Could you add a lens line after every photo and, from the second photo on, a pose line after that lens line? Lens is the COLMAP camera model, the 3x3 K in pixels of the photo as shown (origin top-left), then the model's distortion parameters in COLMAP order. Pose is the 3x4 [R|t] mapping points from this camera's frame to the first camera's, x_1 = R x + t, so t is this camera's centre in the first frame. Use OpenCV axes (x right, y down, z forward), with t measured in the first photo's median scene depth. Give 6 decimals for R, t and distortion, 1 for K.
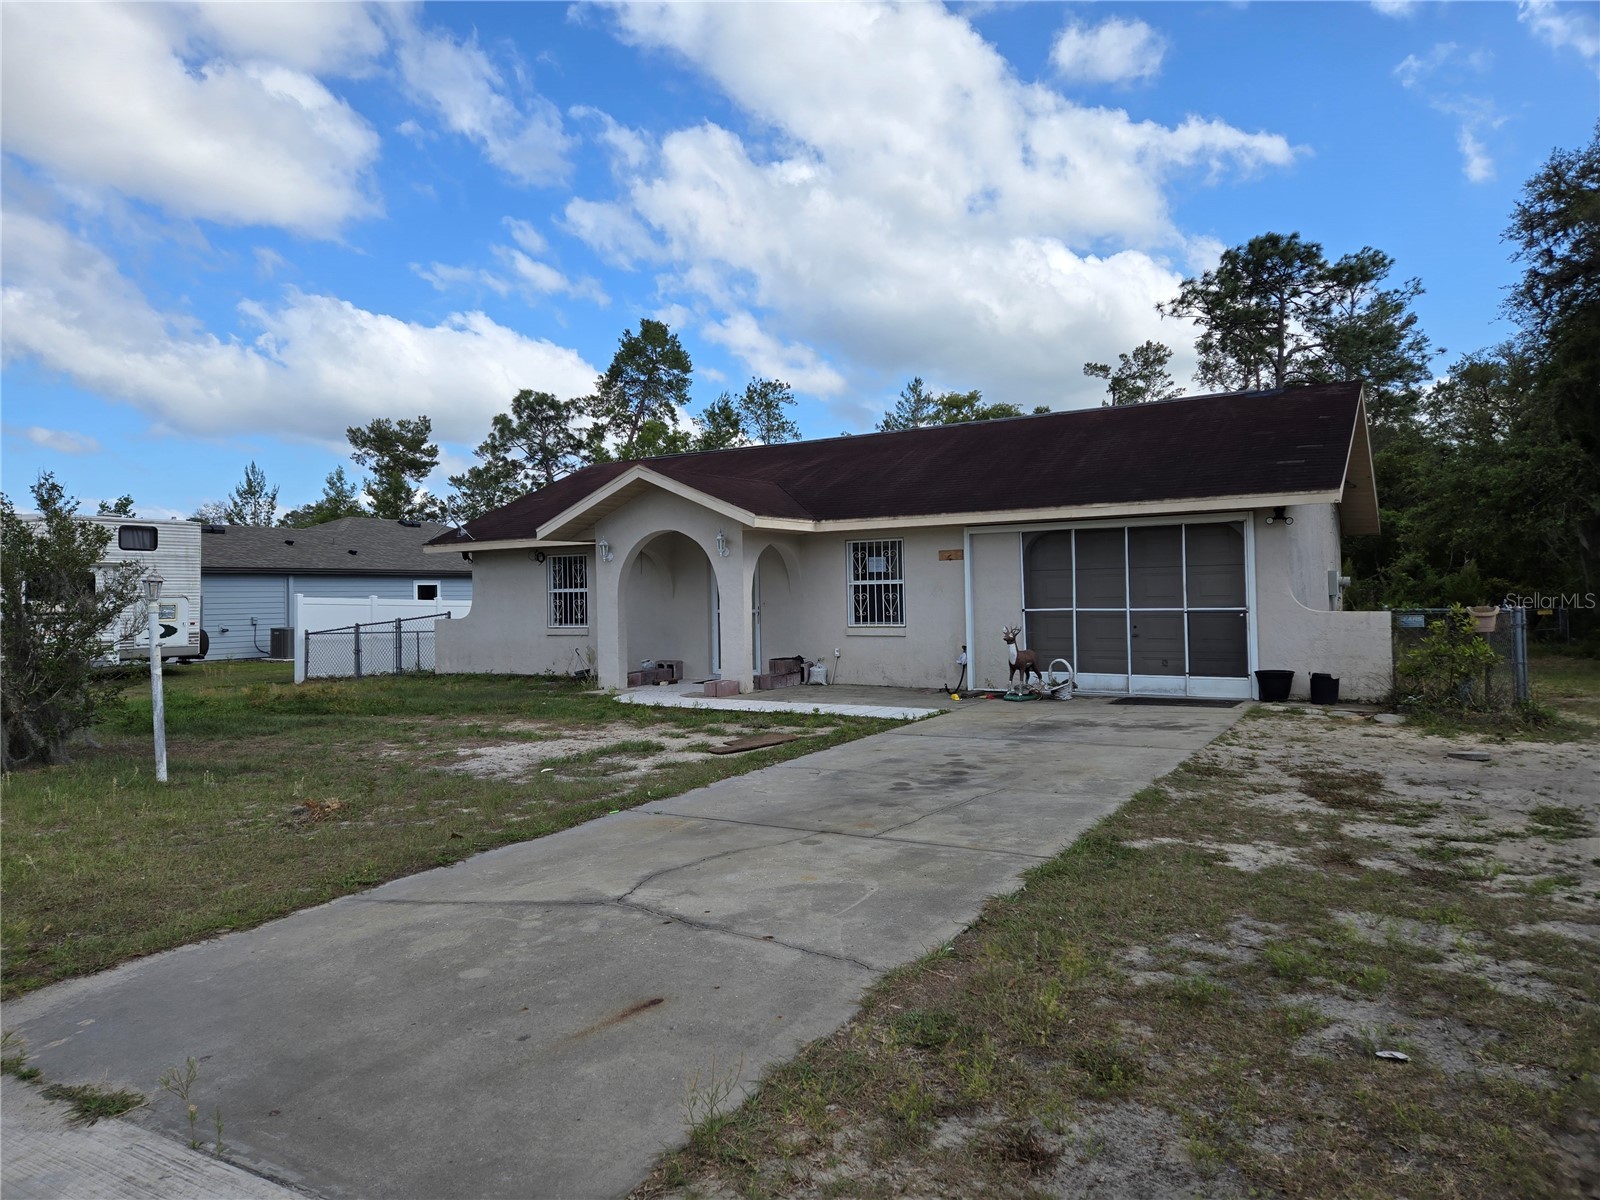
lens RADIAL K [[1087.2, 0, 779.3], [0, 1087.2, 567.0], [0, 0, 1]] dist [0.074786, -0.046575]
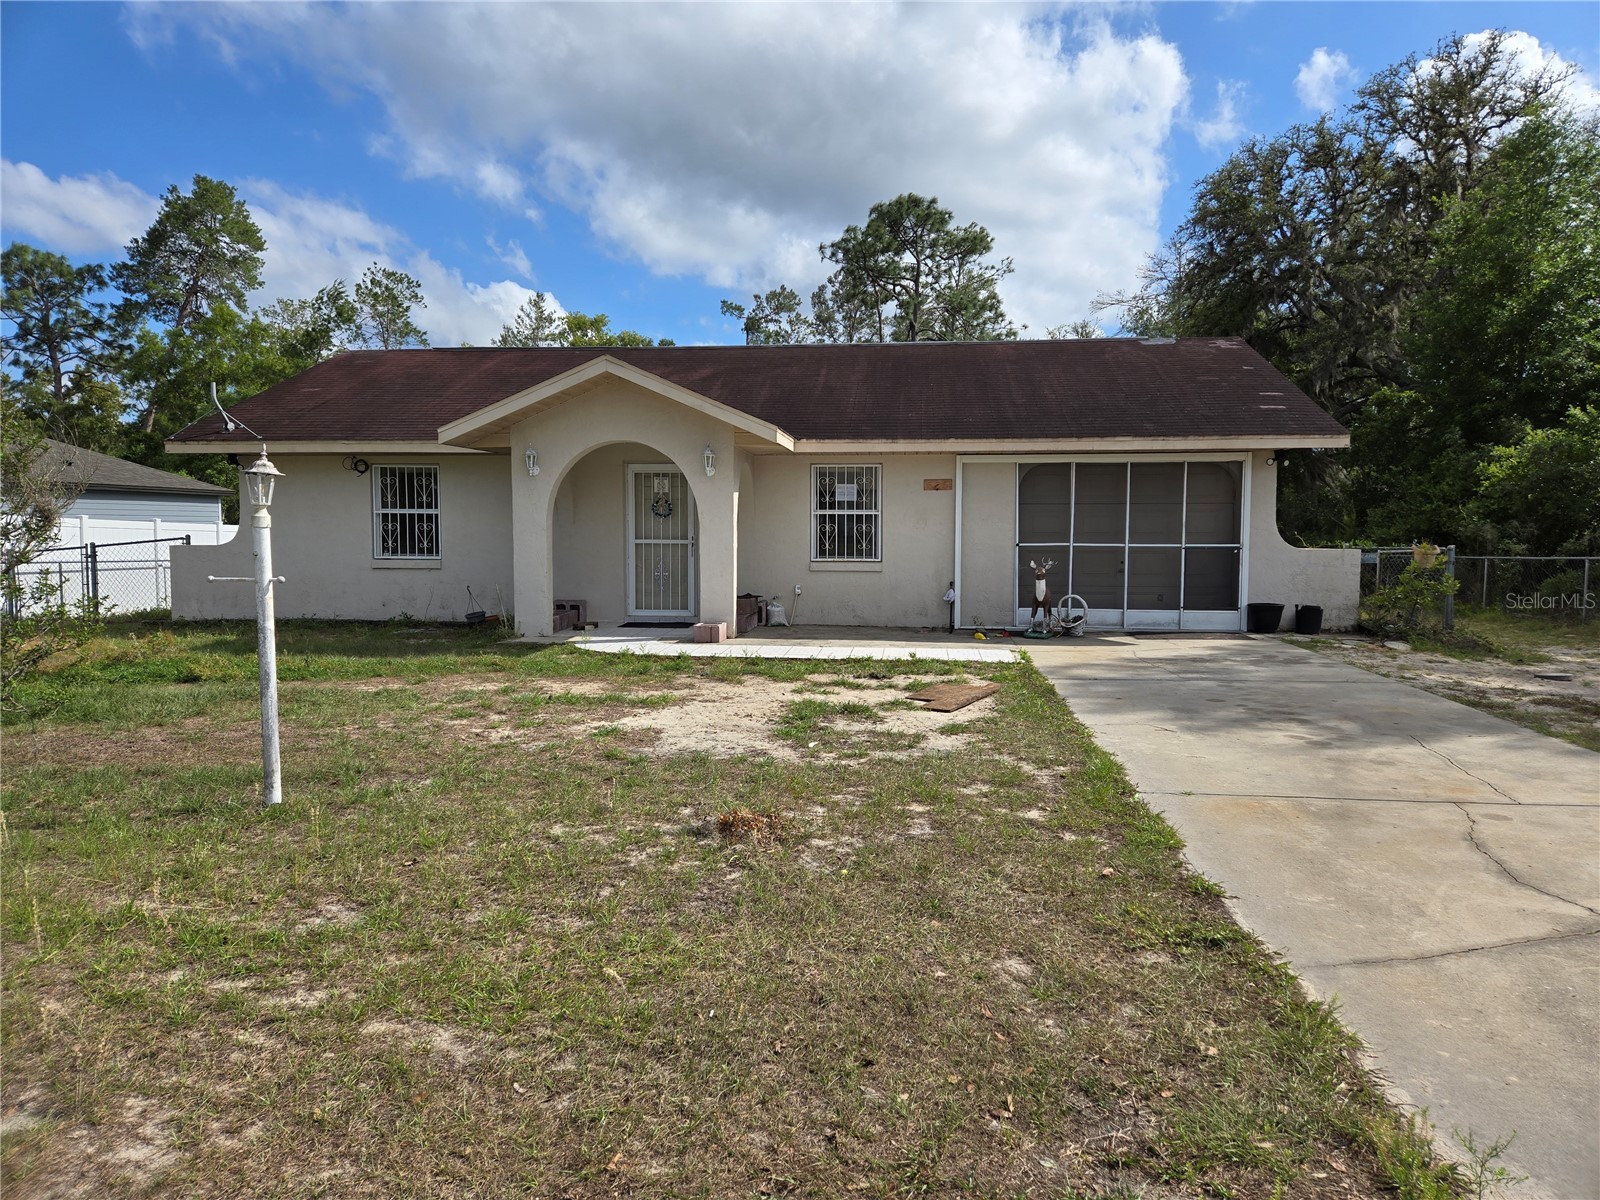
lens RADIAL K [[1087.2, 0, 806.7], [0, 1087.2, 583.4], [0, 0, 1]] dist [0.074786, -0.046575]
pose [[0.898671, -0.002001, 0.438618, -0.082335], [-0.030918, 0.997213, 0.067898, 0.003088], [-0.437531, -0.074579, 0.896105, 0.047931]]
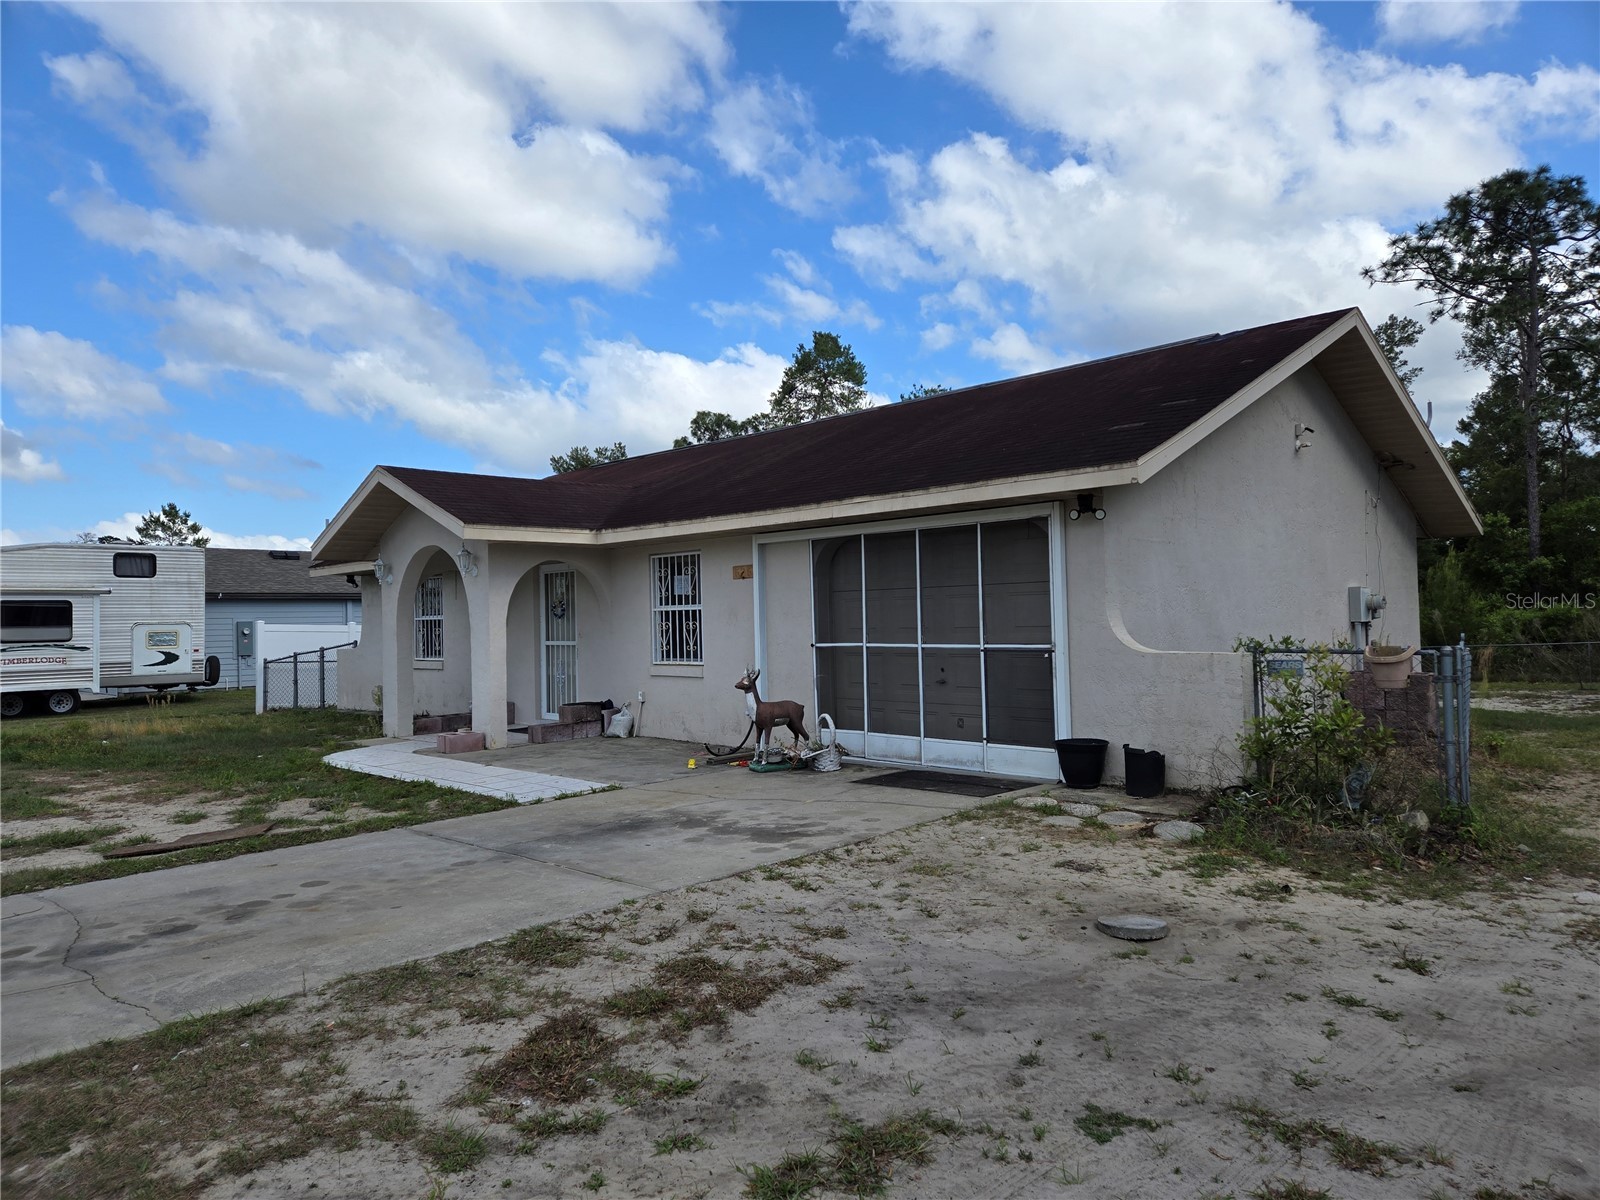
lens RADIAL K [[1087.2, 0, 789.4], [0, 1087.2, 593.2], [0, 0, 1]] dist [0.074786, -0.046575]
pose [[0.969584, -0.006580, -0.244672, 0.087121], [0.007447, 0.999969, 0.002617, 0.000477], [0.244647, -0.004360, 0.969602, 0.063091]]
